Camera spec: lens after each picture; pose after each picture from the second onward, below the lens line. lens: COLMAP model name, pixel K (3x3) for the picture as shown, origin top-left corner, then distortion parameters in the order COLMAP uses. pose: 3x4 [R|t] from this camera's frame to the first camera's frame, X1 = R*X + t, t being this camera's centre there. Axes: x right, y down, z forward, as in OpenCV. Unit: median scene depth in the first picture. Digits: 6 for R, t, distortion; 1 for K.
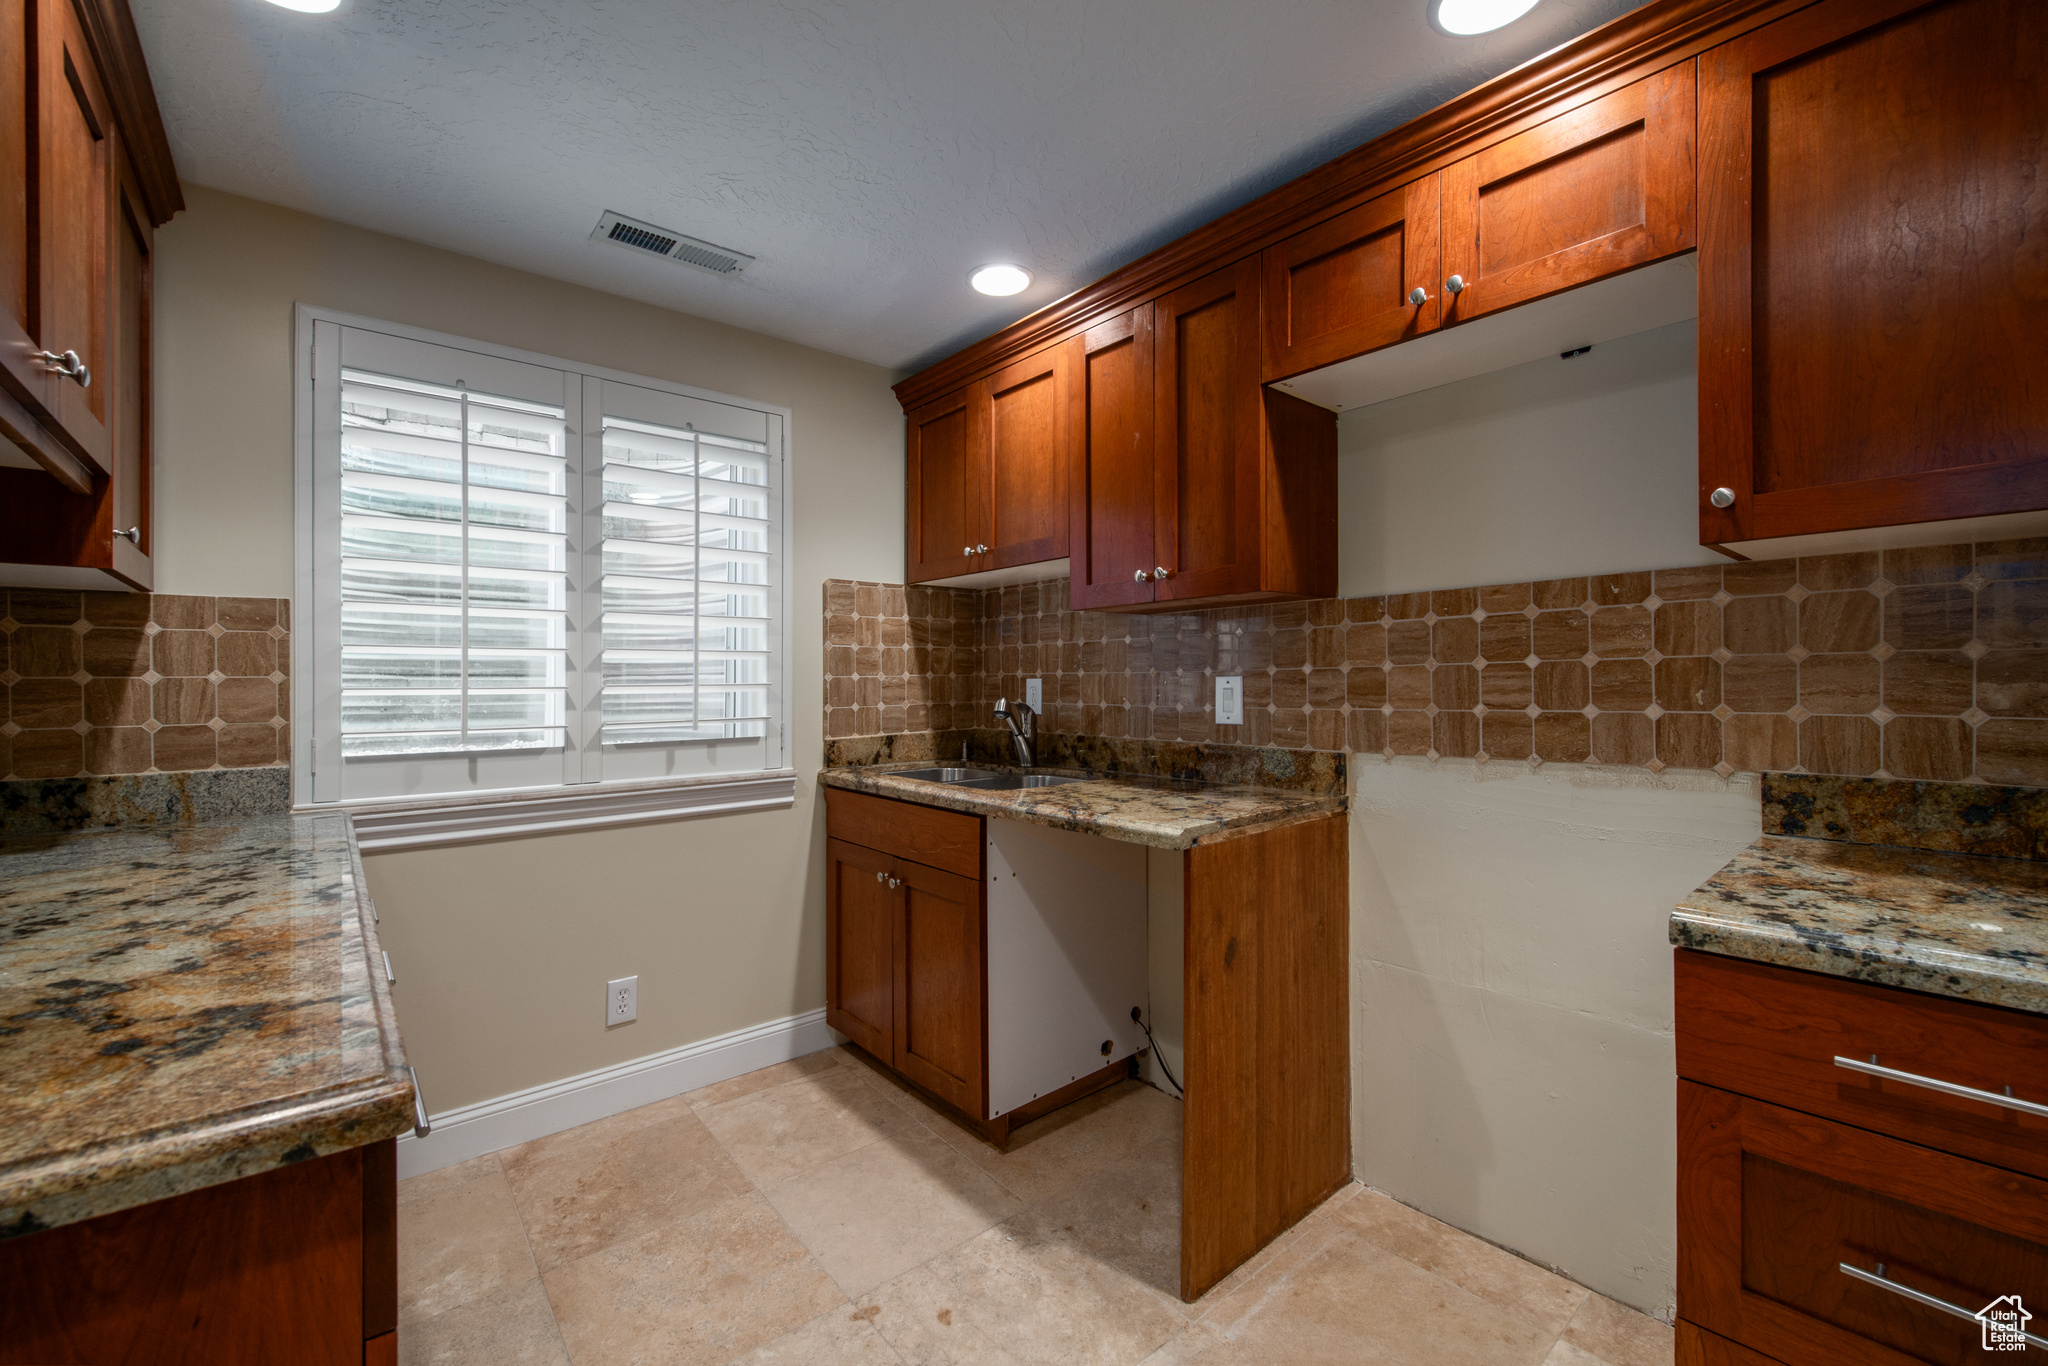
lens RADIAL K [[806.9, 0, 1006.1], [0, 806.9, 673.8], [0, 0, 1]] dist [0.005841, -0.001949]
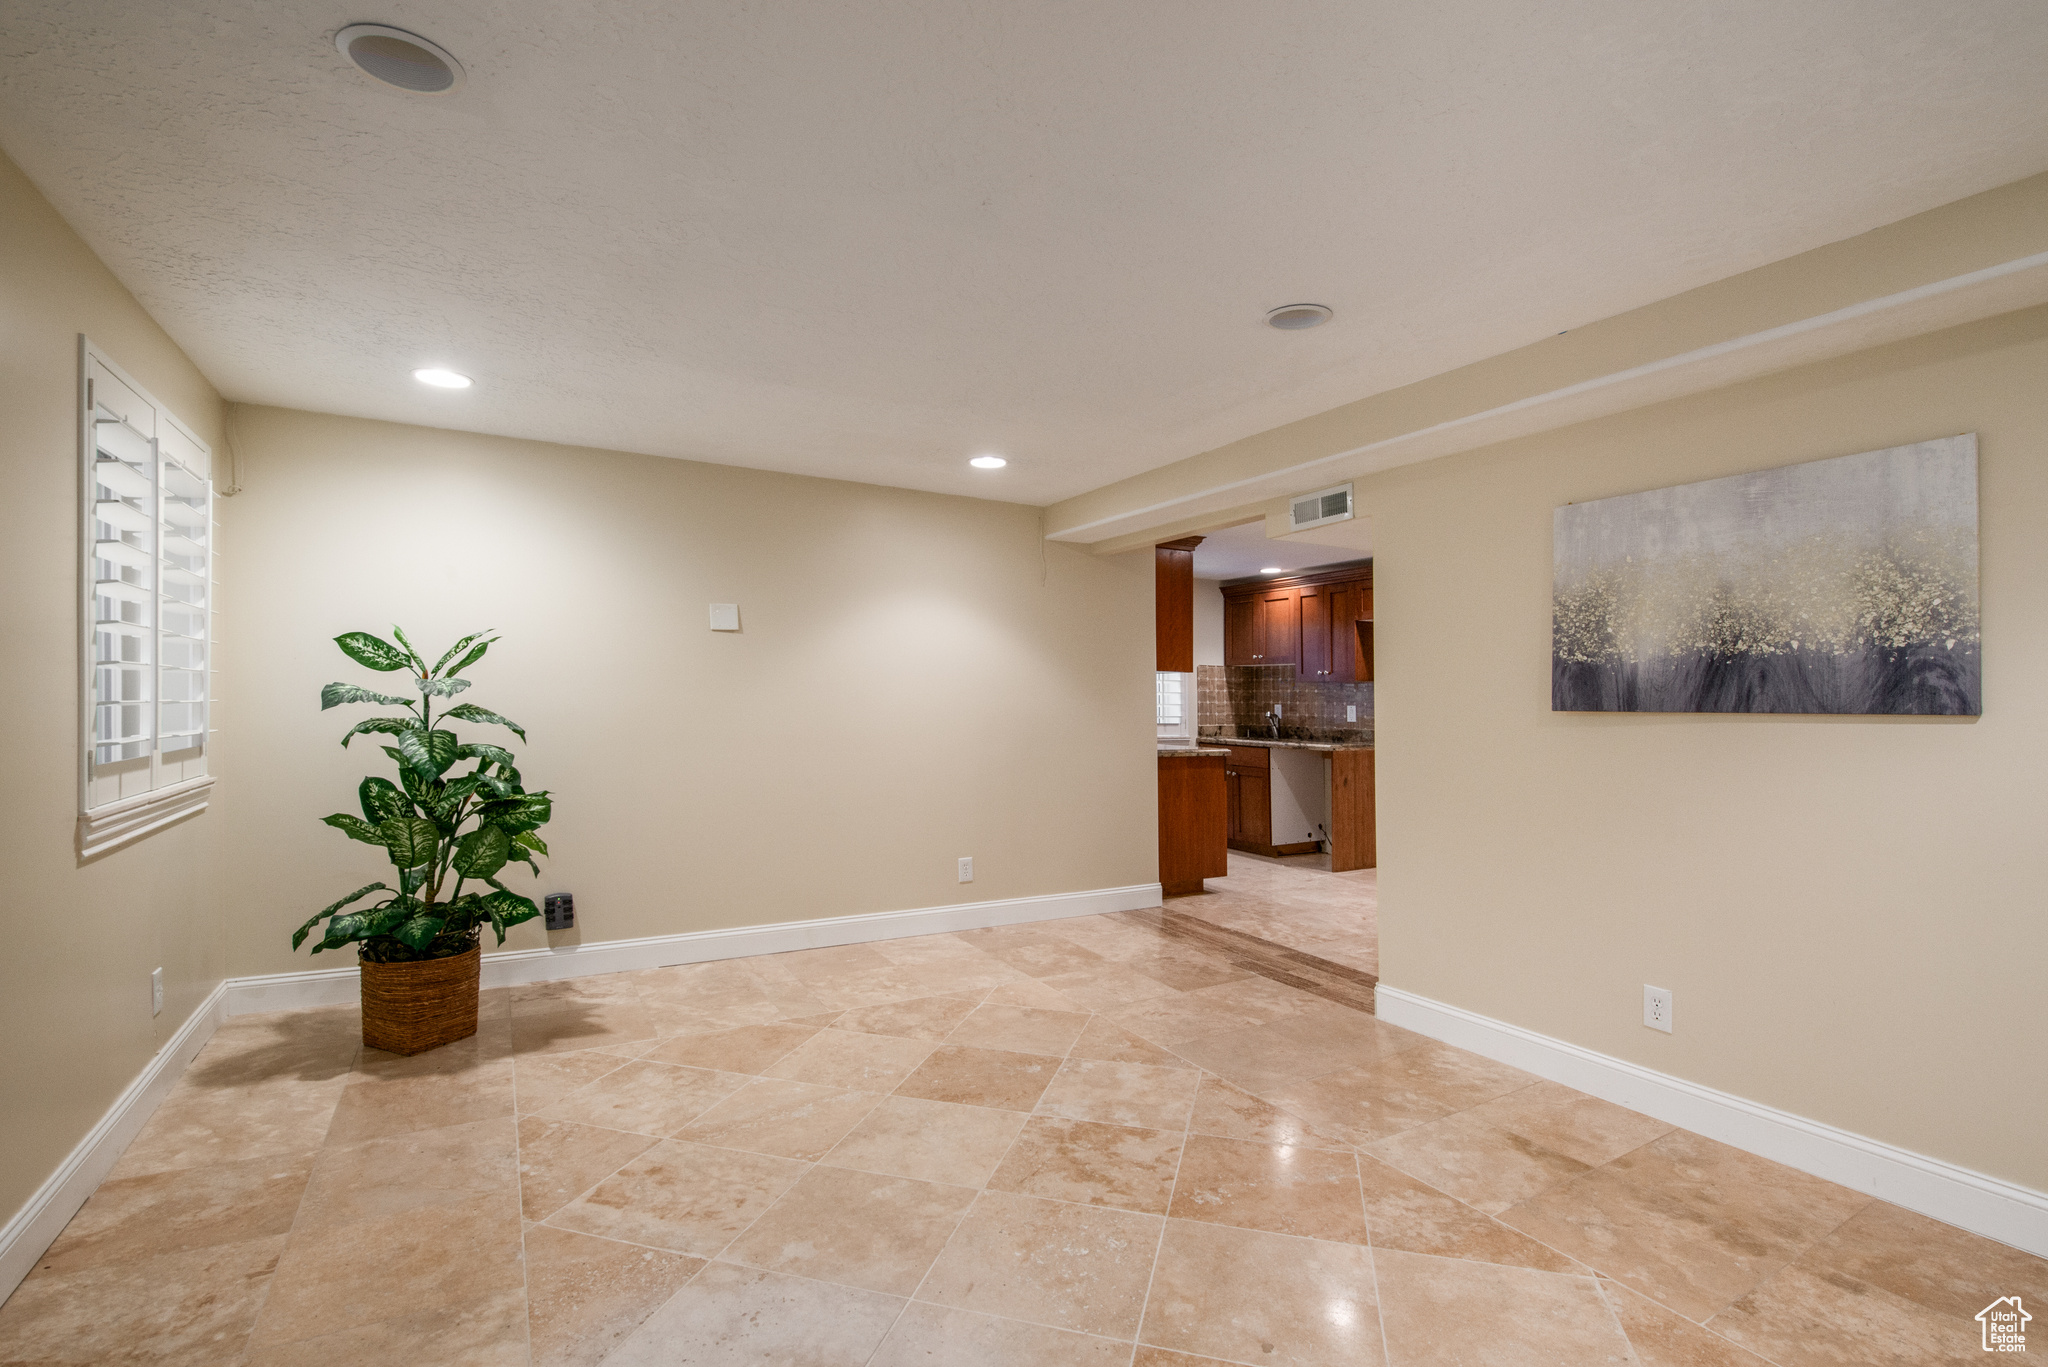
lens RADIAL K [[953.5, 0, 1012.8], [0, 953.5, 623.7], [0, 0, 1]] dist [0.002054, -0.002723]
pose [[0.984651, 0.001768, -0.174525, -0.325540], [-0.015984, 0.996660, -0.080086, 0.009148], [0.173800, 0.081647, 0.981391, -2.587957]]
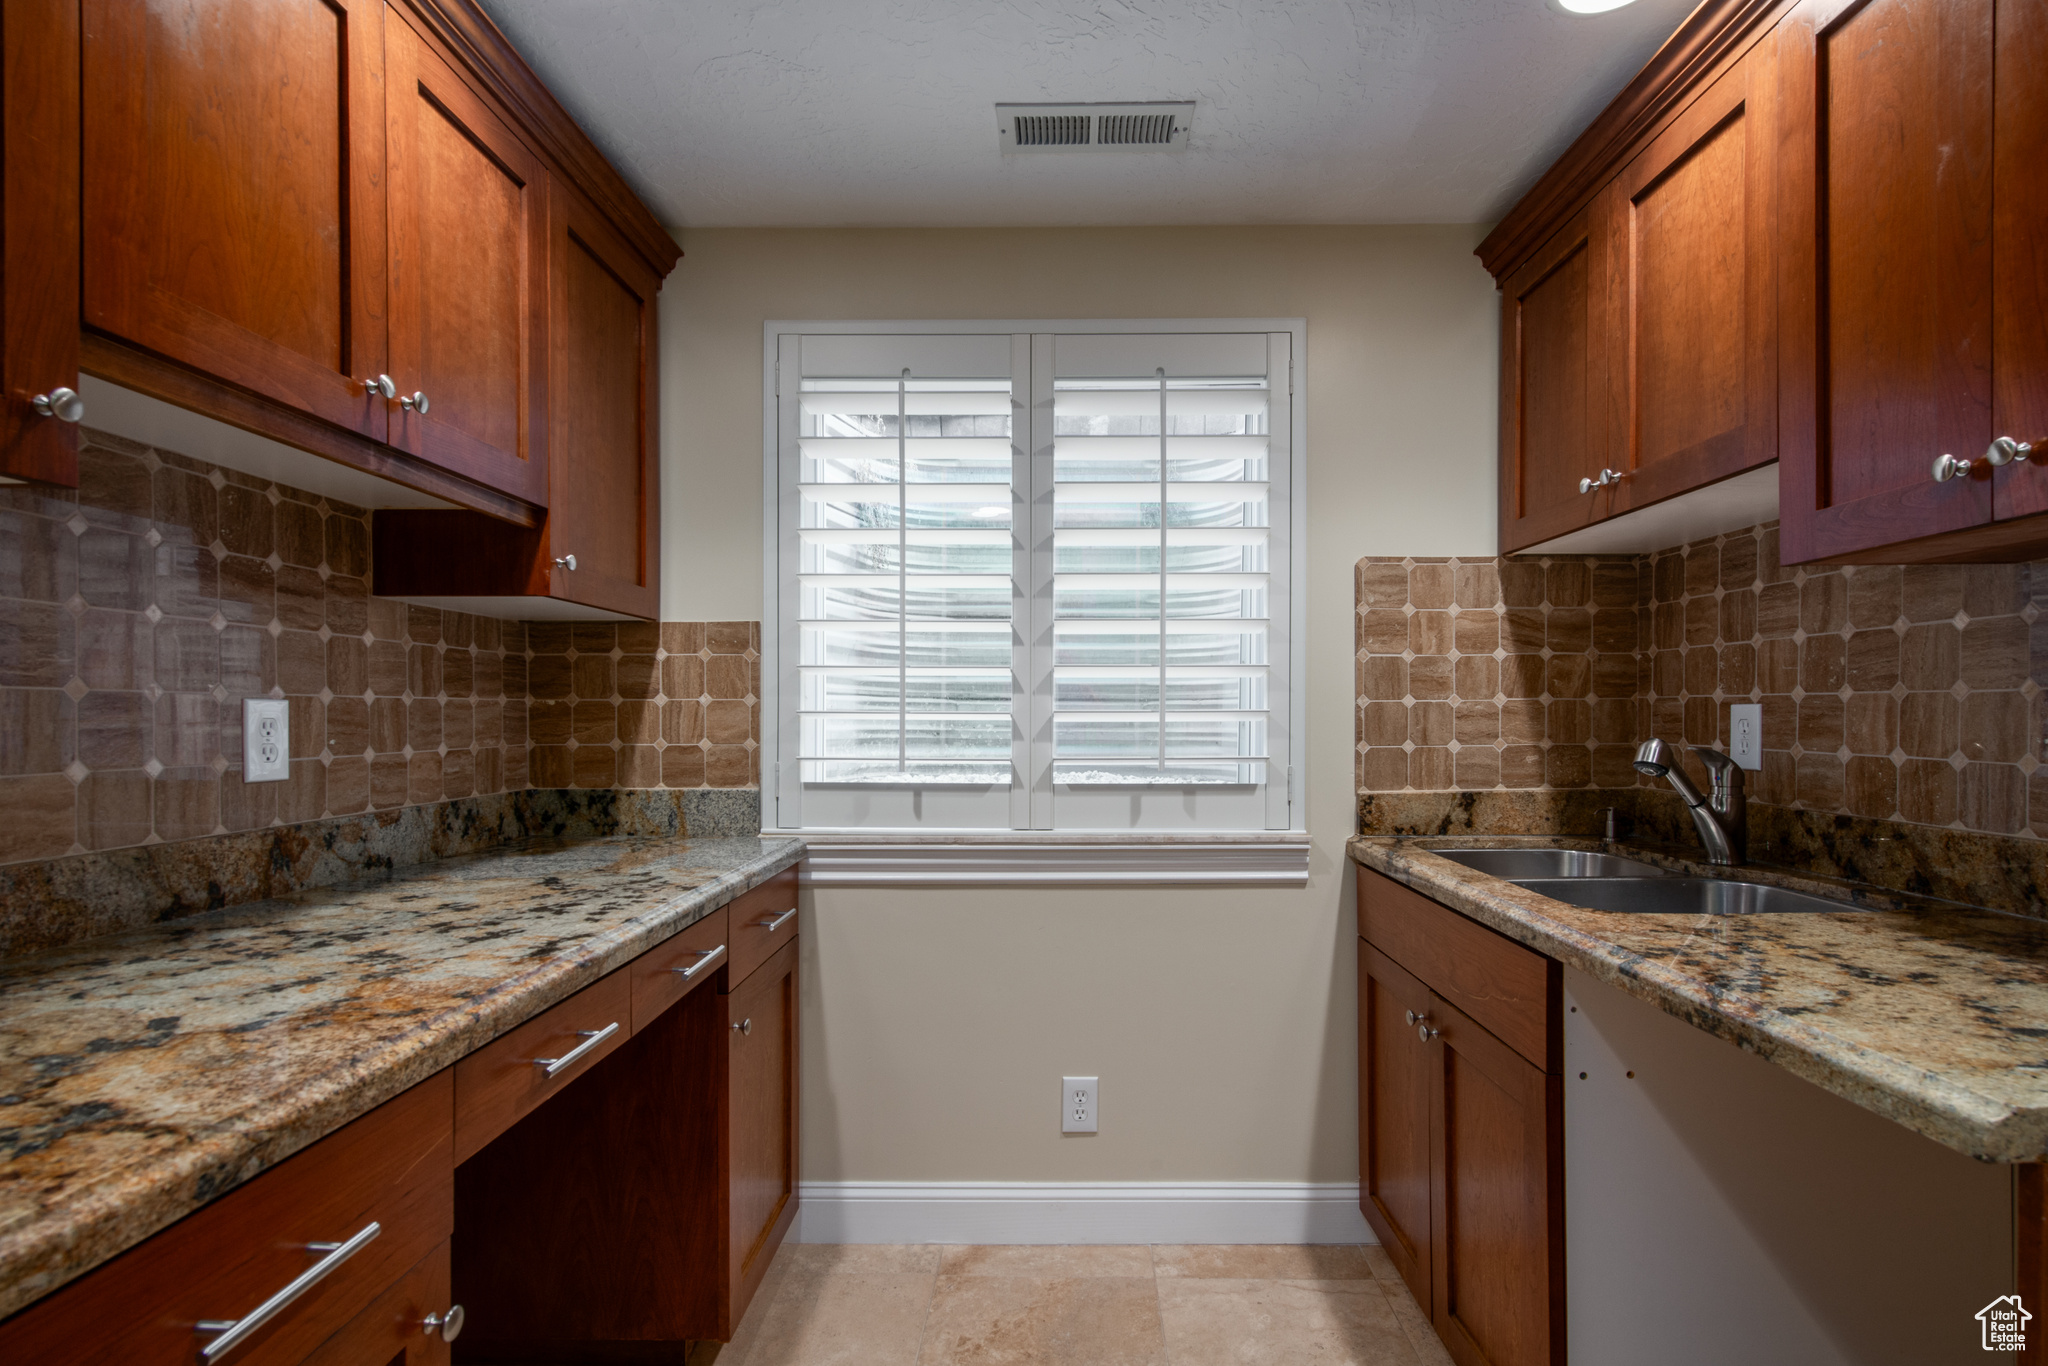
lens RADIAL K [[953.5, 0, 1044.2], [0, 953.5, 698.7], [0, 0, 1]] dist [0.002054, -0.002723]
pose [[0.770298, -0.001511, -0.637682, 0.099513], [0.000467, 0.999998, -0.001806, 0.003926], [0.637684, 0.001093, 0.770297, 0.246086]]
